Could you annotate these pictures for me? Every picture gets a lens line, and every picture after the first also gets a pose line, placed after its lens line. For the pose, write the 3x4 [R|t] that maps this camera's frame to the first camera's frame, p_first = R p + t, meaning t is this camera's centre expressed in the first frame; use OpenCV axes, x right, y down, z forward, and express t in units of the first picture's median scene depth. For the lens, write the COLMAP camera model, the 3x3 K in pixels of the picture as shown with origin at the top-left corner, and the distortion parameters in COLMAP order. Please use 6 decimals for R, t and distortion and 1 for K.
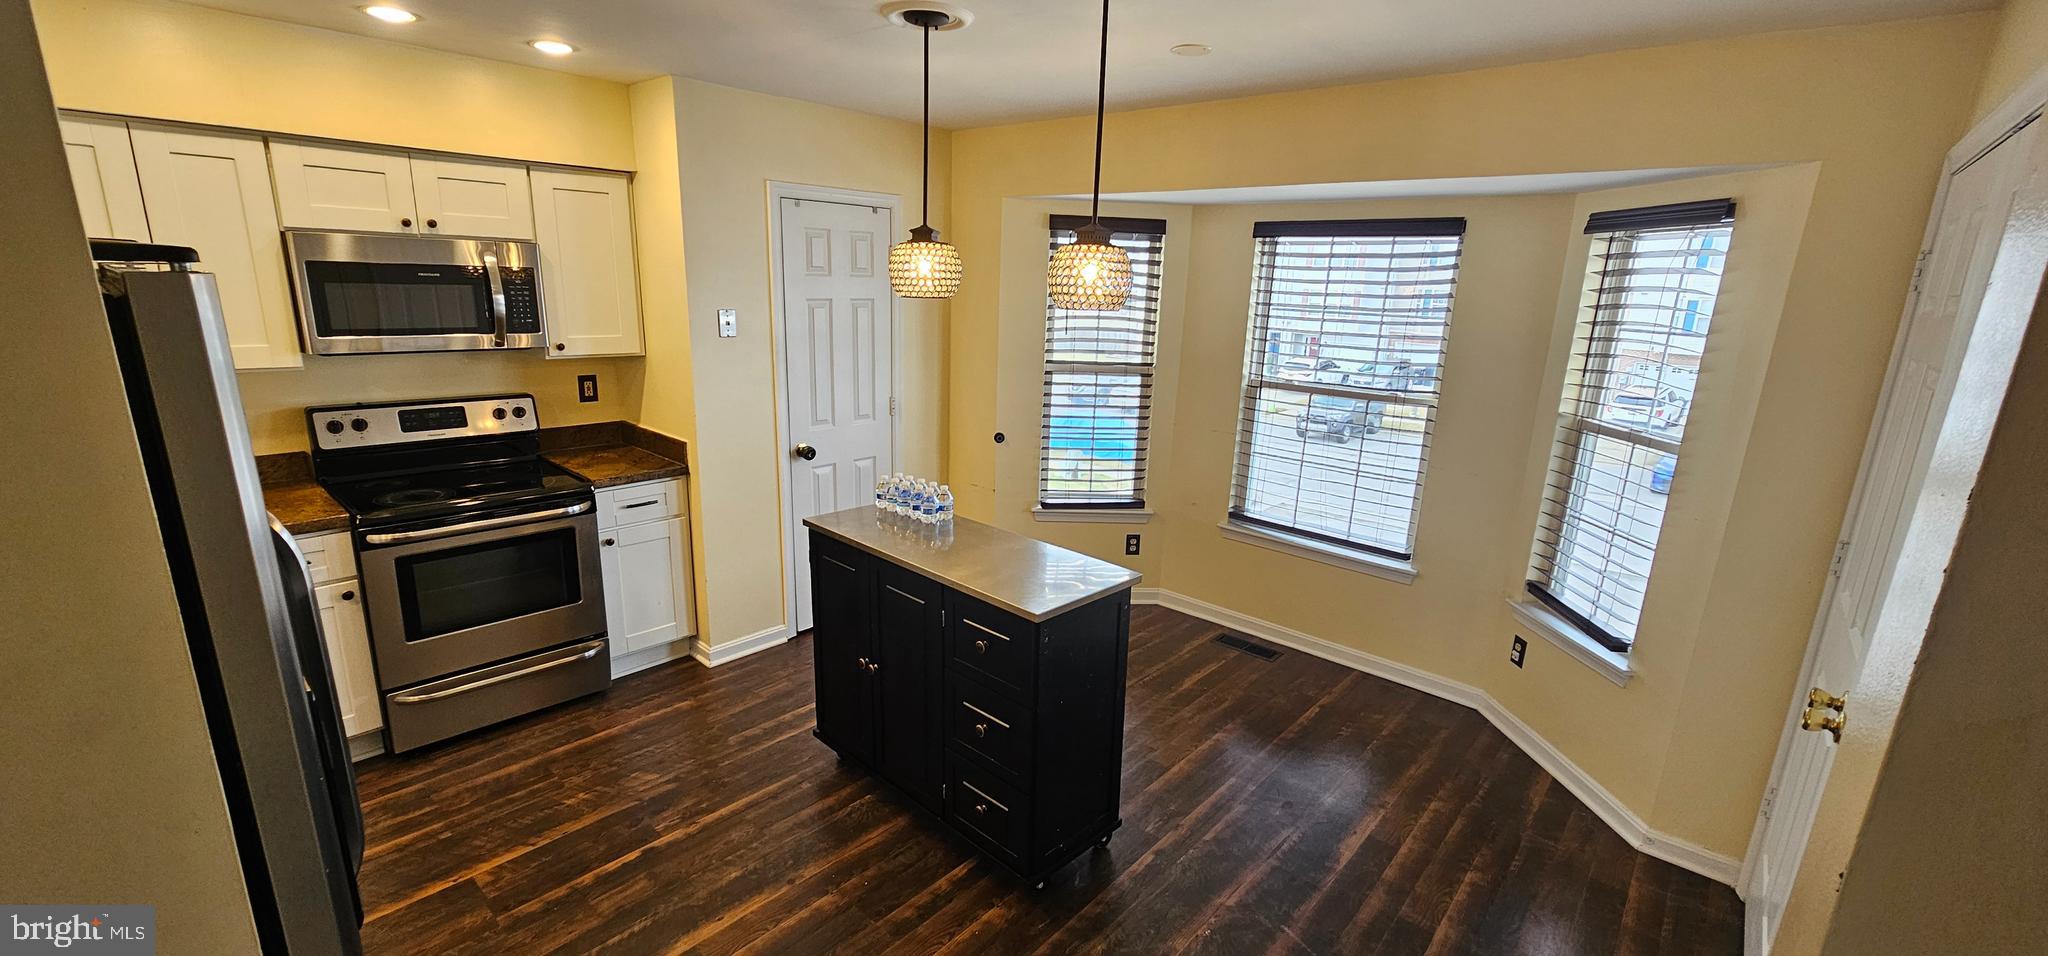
lens RADIAL K [[837.5, 0, 1035.4], [0, 837.5, 476.0], [0, 0, 1]] dist [-0.017167, -0.000078]
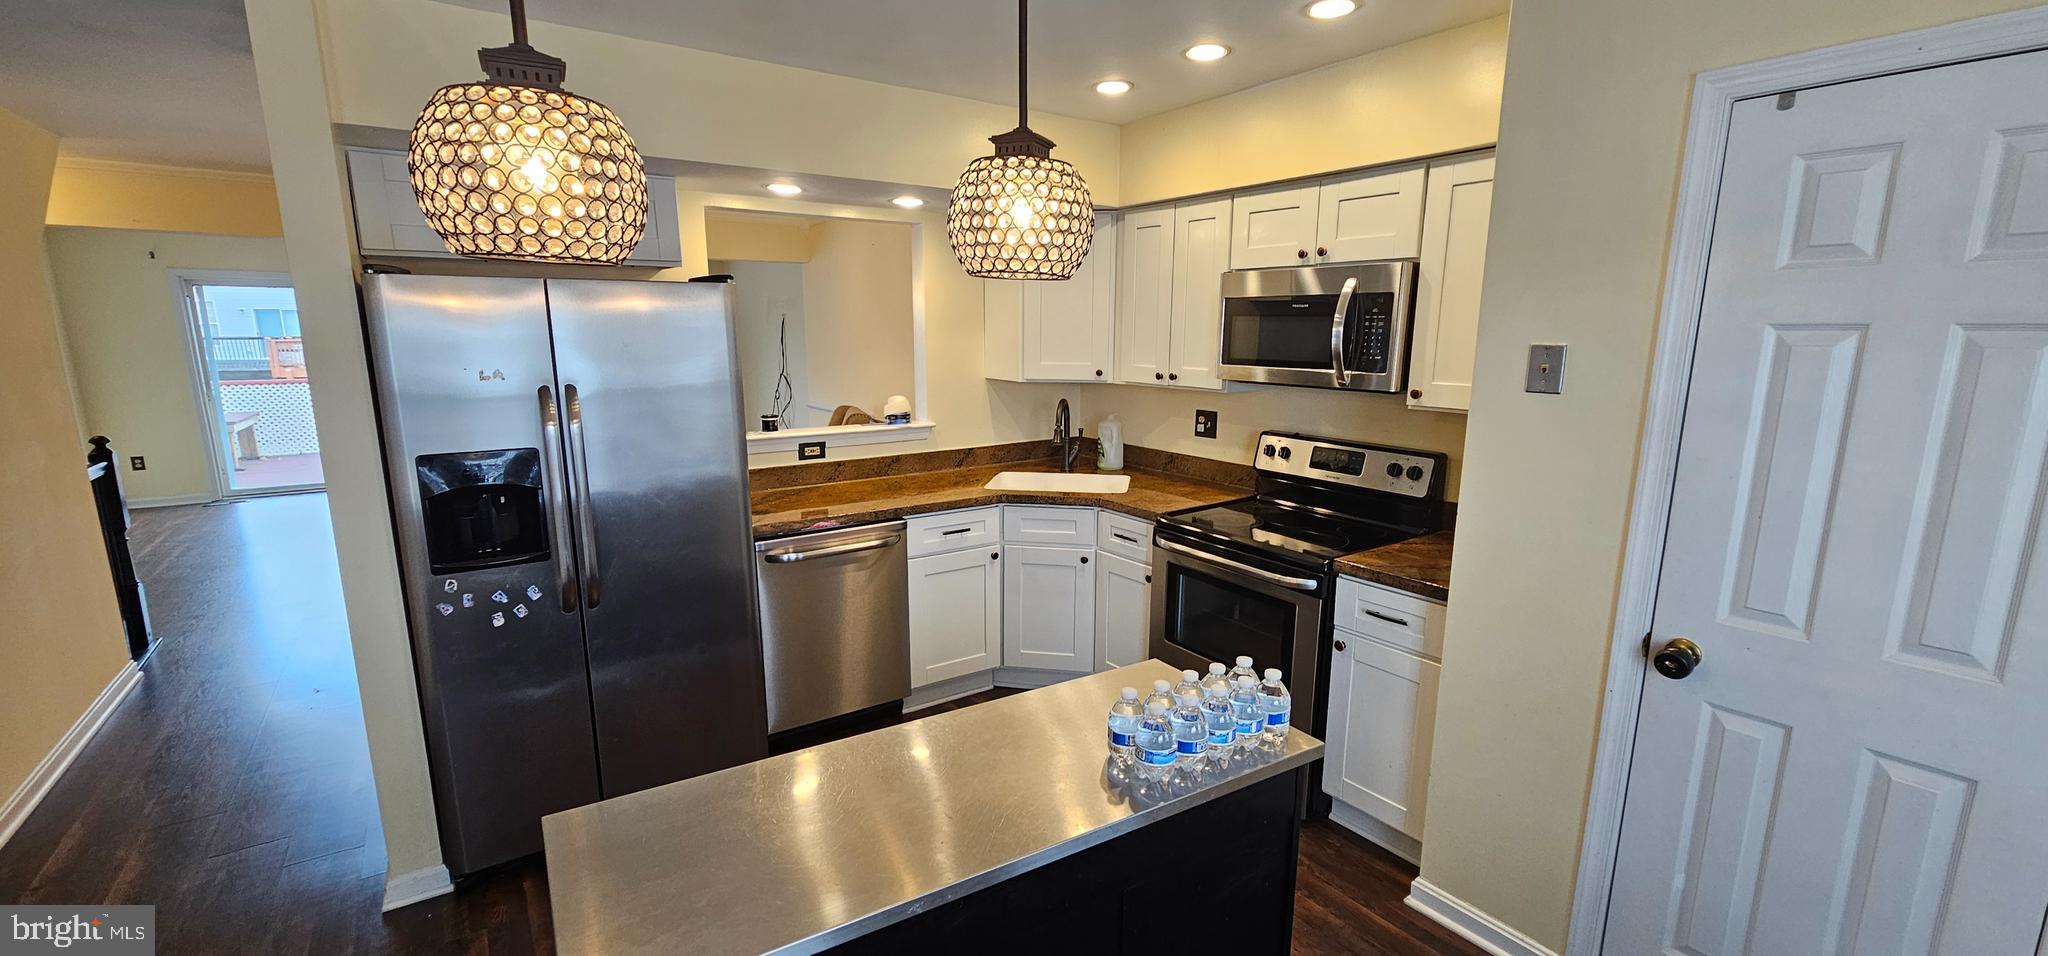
lens RADIAL K [[841.3, 0, 1002.1], [0, 841.3, 492.3], [0, 0, 1]] dist [0.002761, -0.000819]
pose [[-0.260629, 0.145129, -0.954469, 0.297046], [-0.240744, 0.947636, 0.209828, -0.147433], [0.934941, 0.284470, -0.212042, 0.875234]]
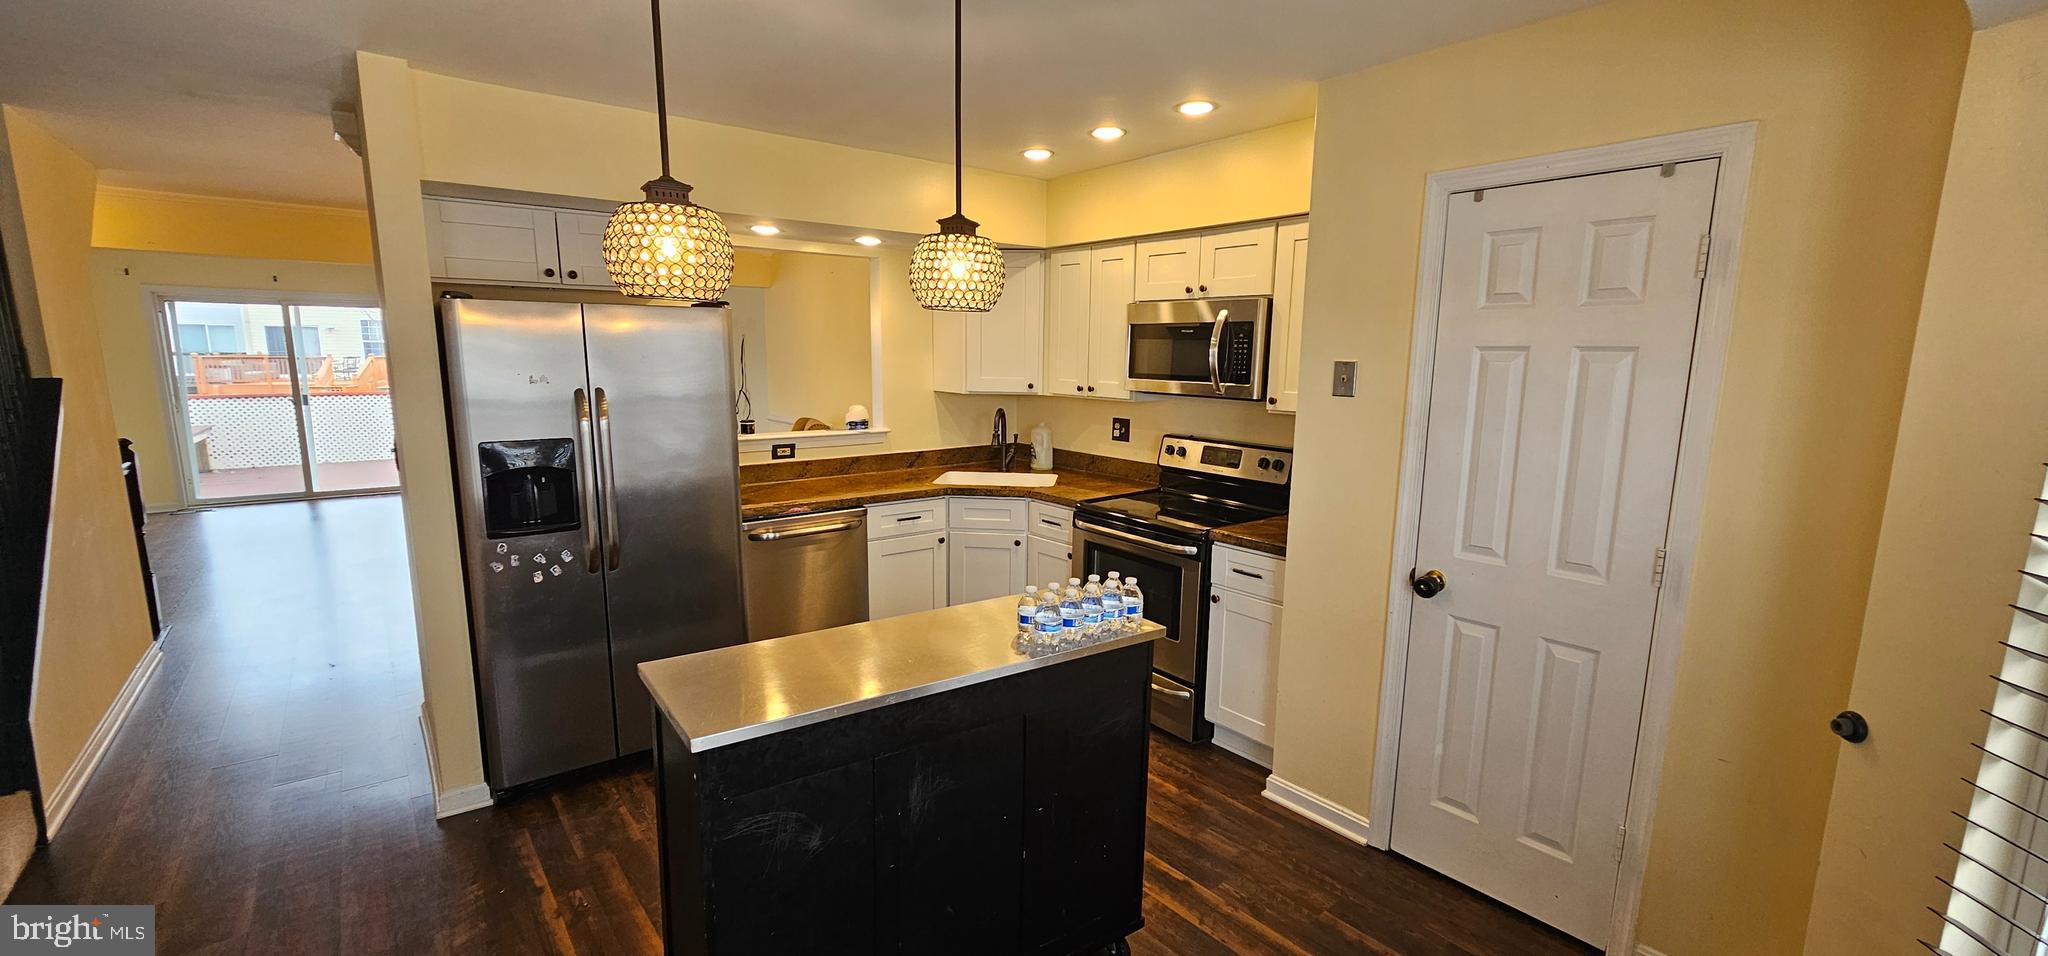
lens RADIAL K [[841.3, 0, 997.1], [0, 841.3, 486.3], [0, 0, 1]] dist [0.002761, -0.000819]
pose [[-0.206708, 0.114018, -0.971736, 0.492498], [-0.249800, 0.954120, 0.165089, -0.148889], [0.945977, 0.276865, -0.168742, 0.933113]]
